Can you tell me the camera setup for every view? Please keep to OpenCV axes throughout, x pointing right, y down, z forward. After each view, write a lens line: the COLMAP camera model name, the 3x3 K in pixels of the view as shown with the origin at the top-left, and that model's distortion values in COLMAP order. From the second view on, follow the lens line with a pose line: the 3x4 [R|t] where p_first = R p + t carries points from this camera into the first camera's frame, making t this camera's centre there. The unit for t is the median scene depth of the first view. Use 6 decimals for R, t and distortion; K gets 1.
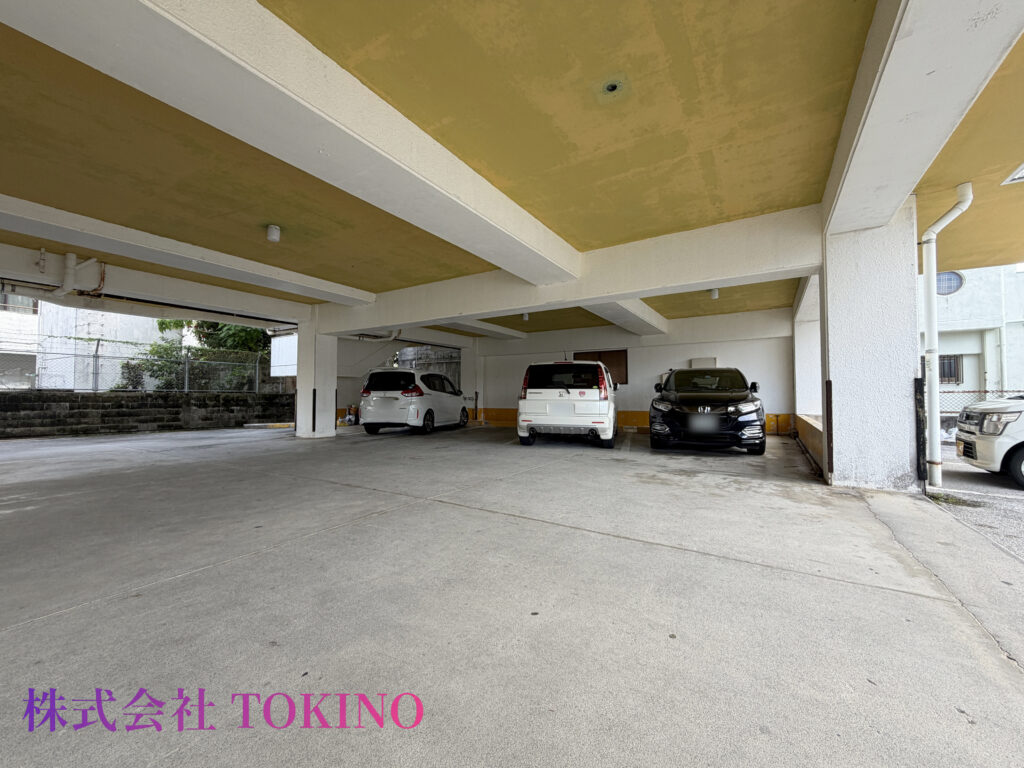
lens RADIAL K [[409.0, 0, 509.2], [0, 409.0, 385.8], [0, 0, 1]] dist [-0.000814, 0.000355]
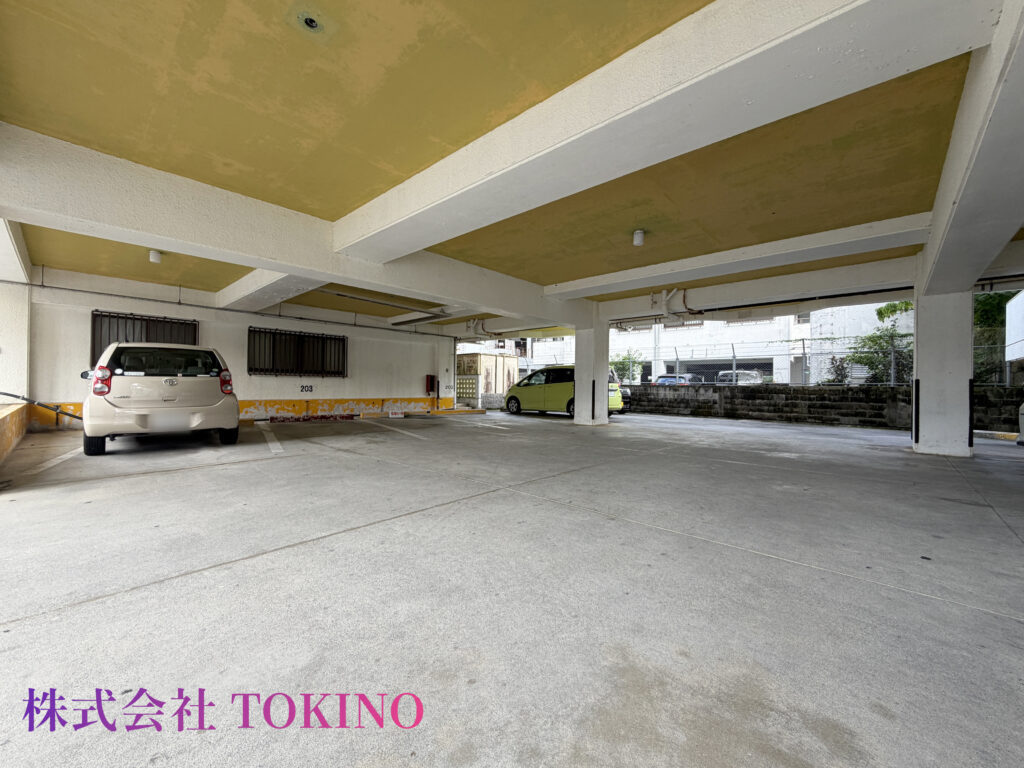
lens RADIAL K [[409.0, 0, 509.5], [0, 409.0, 385.4], [0, 0, 1]] dist [-0.000814, 0.000355]
pose [[-0.179168, -0.005085, -0.983805, 0.638430], [0.014758, 0.999860, -0.007856, 0.027436], [0.983708, -0.015927, -0.179068, 0.974532]]
